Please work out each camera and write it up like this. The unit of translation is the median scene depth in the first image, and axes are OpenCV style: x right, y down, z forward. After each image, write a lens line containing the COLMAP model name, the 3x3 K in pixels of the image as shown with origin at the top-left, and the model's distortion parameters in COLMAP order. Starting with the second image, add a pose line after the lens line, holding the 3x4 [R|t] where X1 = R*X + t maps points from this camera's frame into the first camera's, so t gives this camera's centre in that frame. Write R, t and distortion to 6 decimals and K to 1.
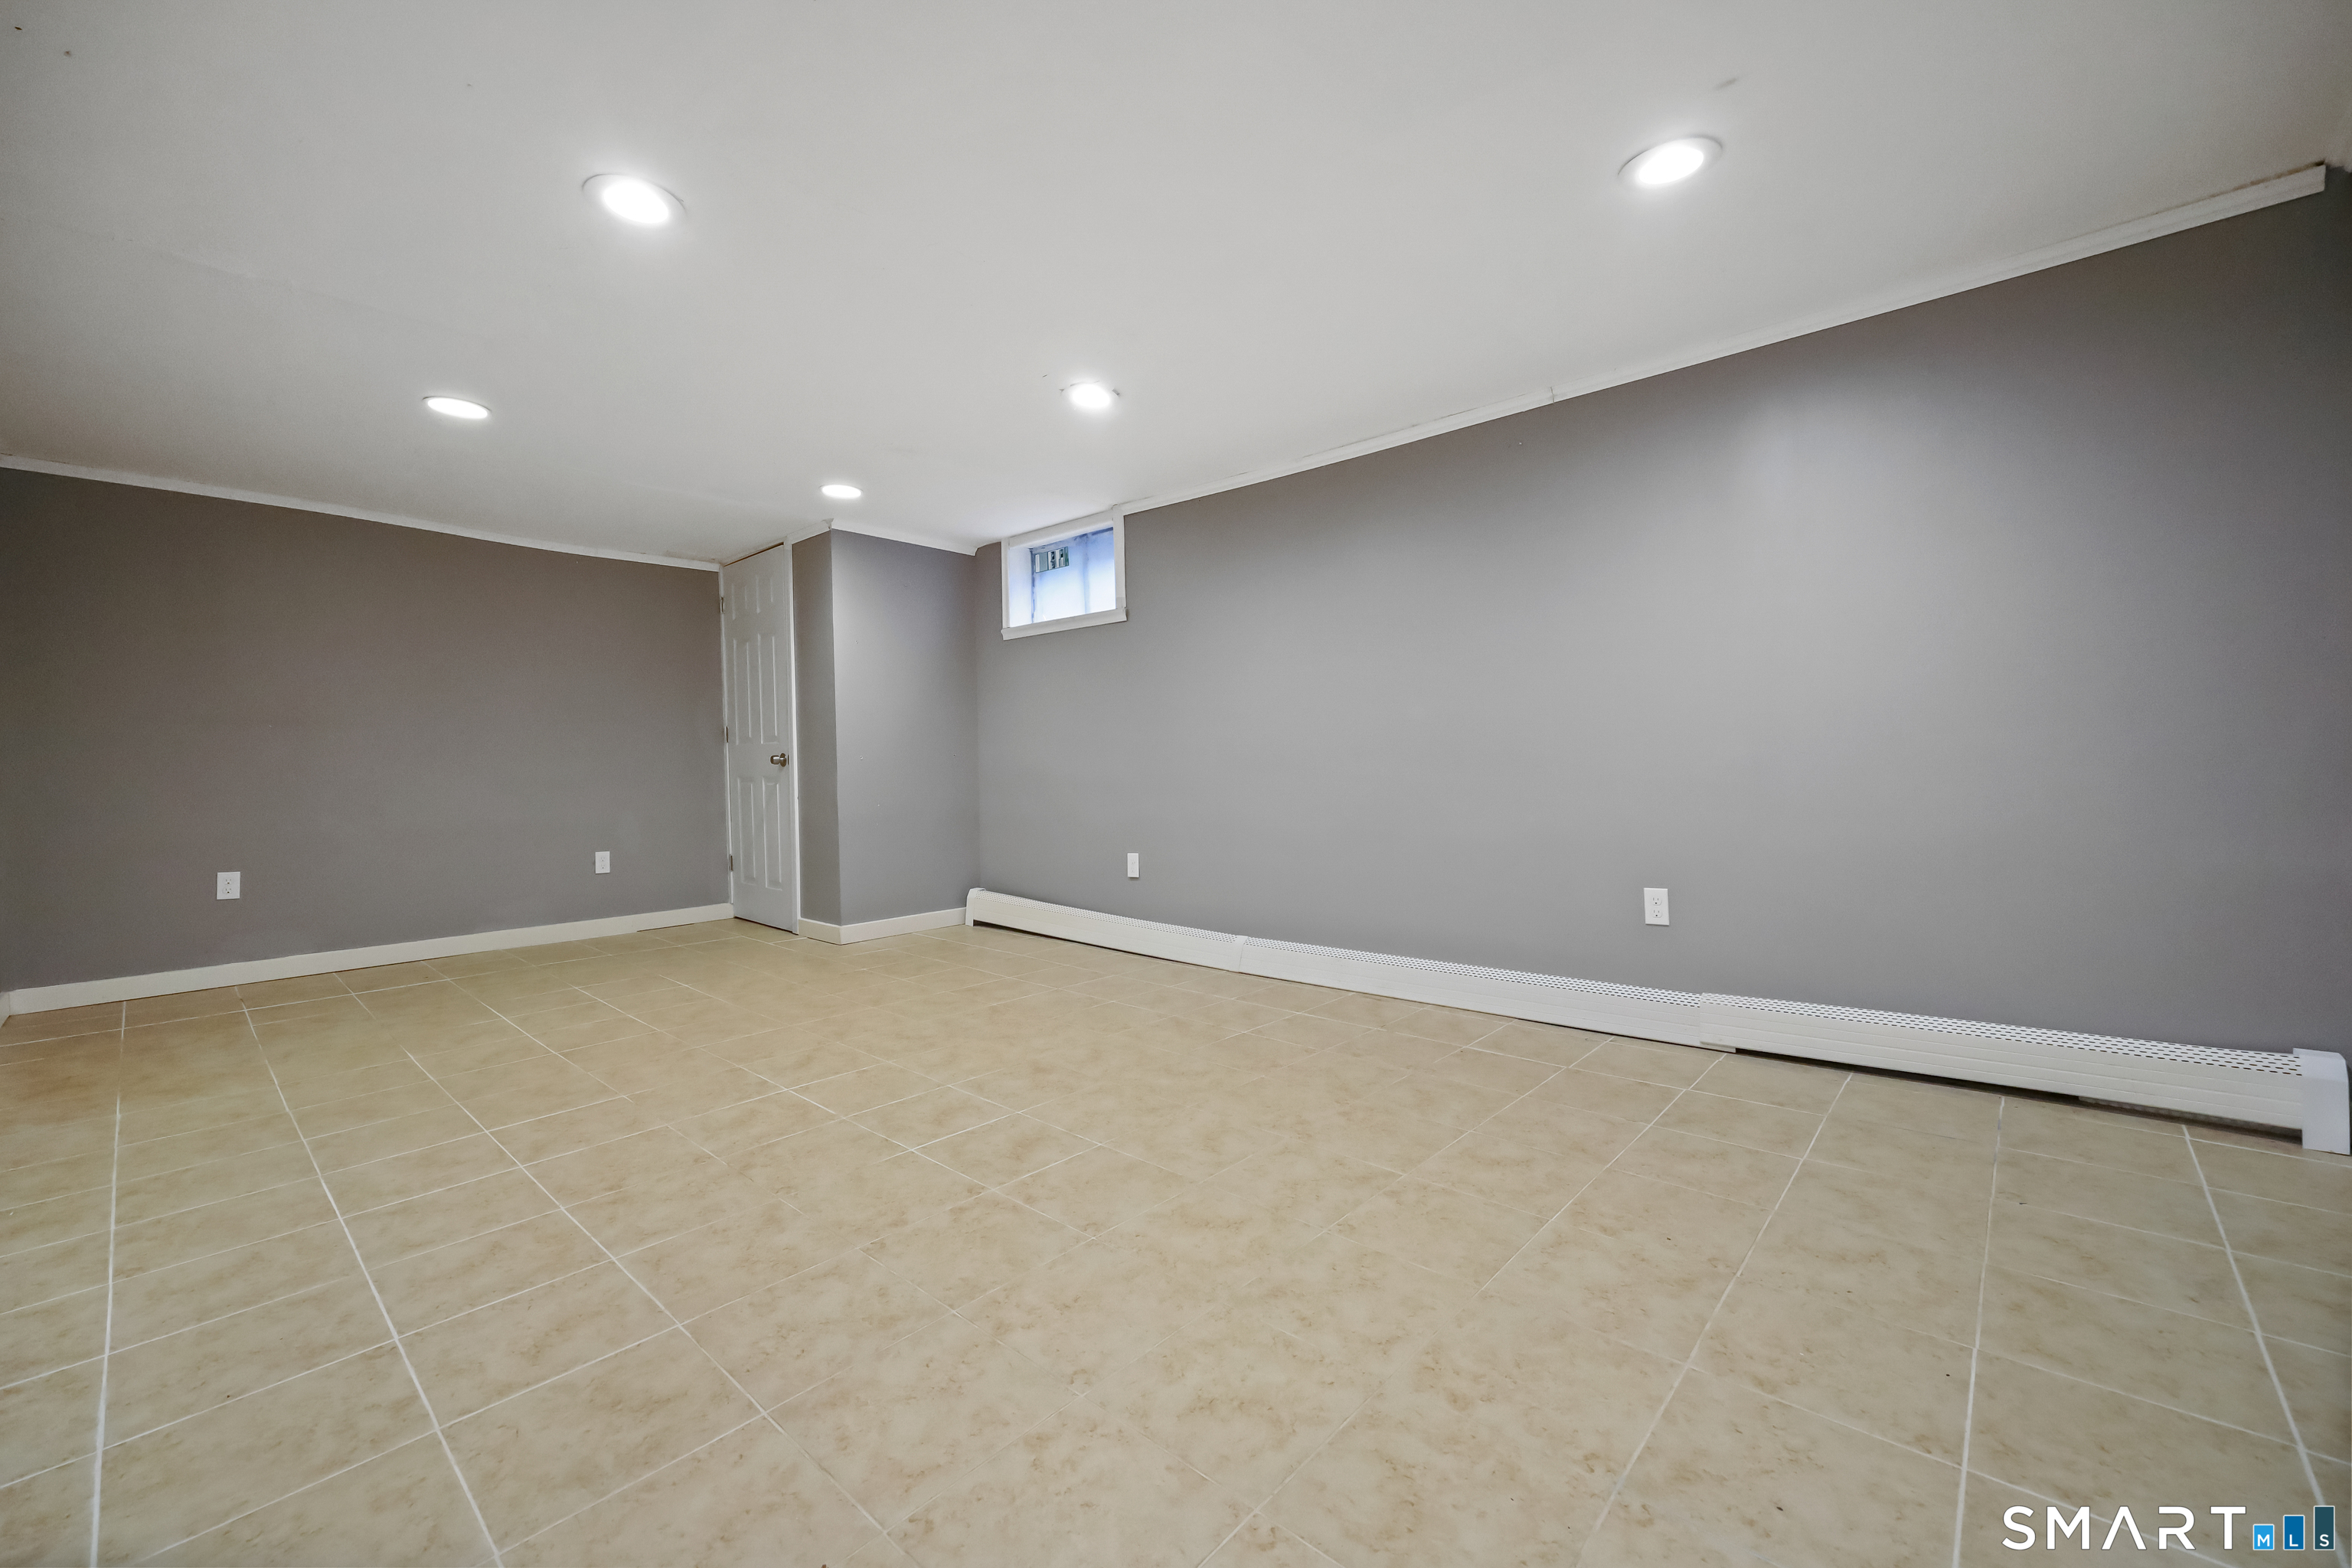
lens RADIAL K [[941.7, 0, 1178.5], [0, 941.7, 774.1], [0, 0, 1]] dist [0.001963, 0.000371]
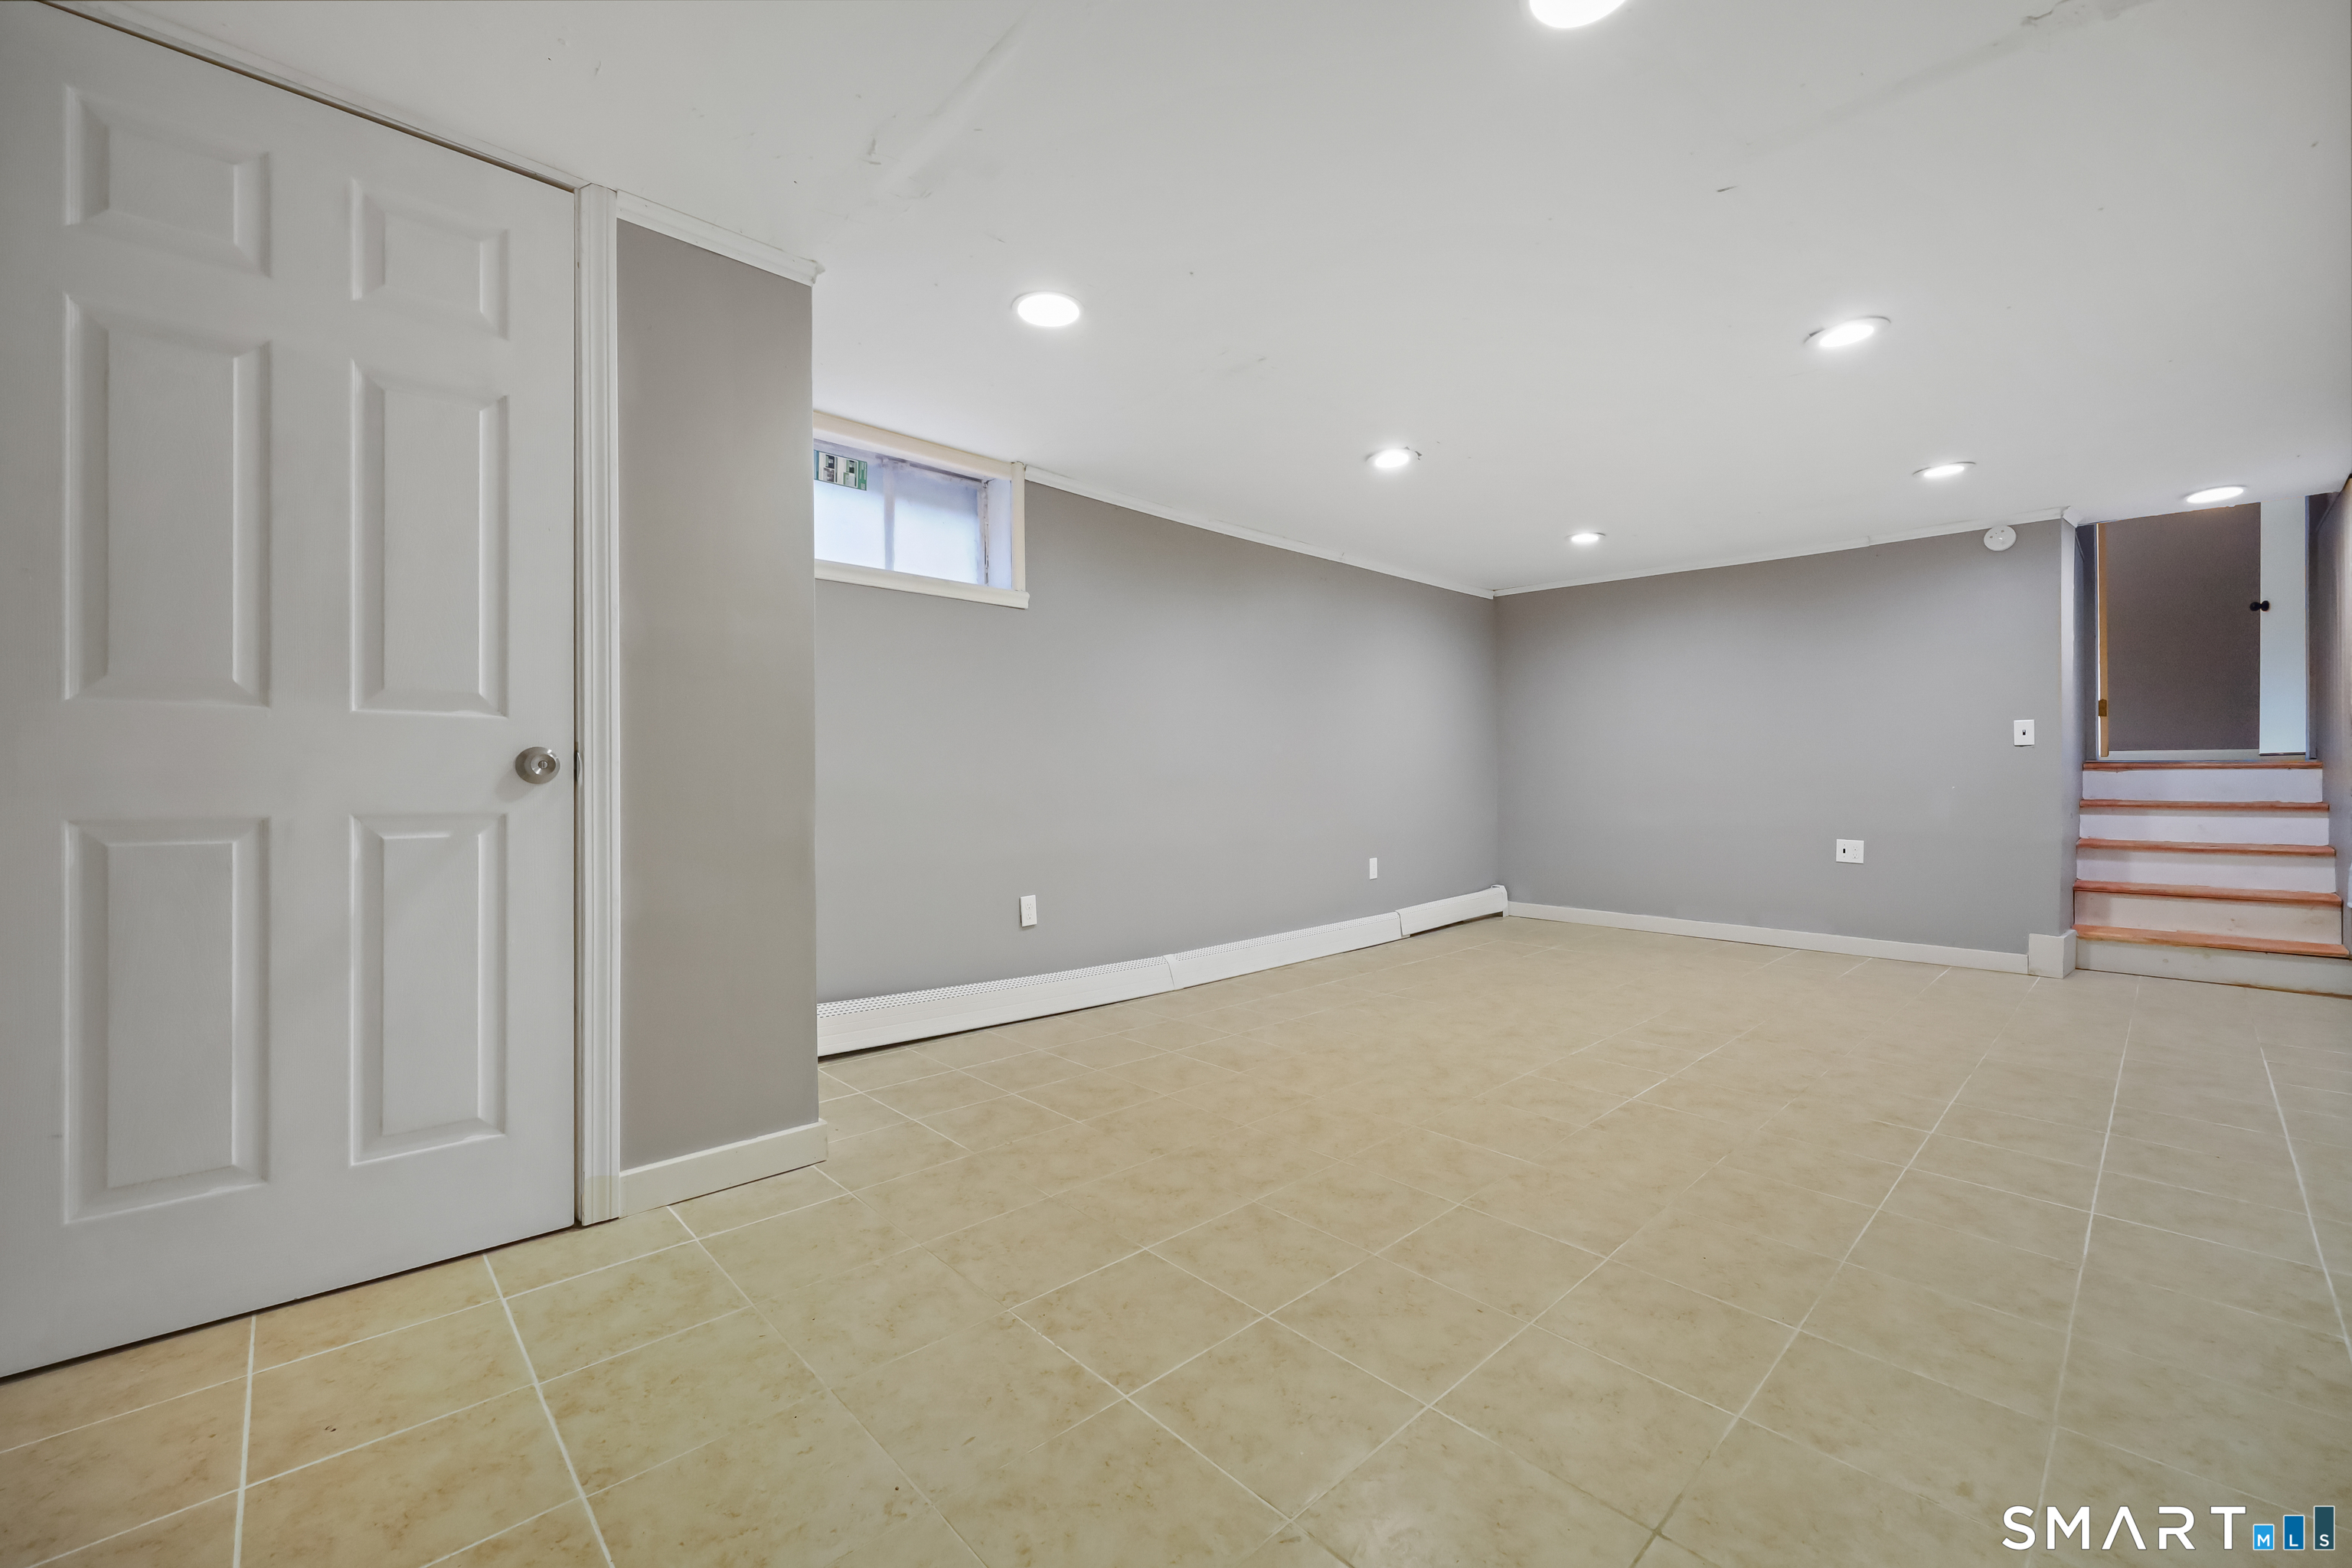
lens RADIAL K [[941.7, 0, 1178.5], [0, 941.7, 774.1], [0, 0, 1]] dist [0.001963, 0.000371]
pose [[0.077394, 0.025278, 0.996680, -1.443709], [0.014865, 0.999538, -0.026505, 0.004925], [-0.996890, 0.016867, 0.076982, 1.374140]]
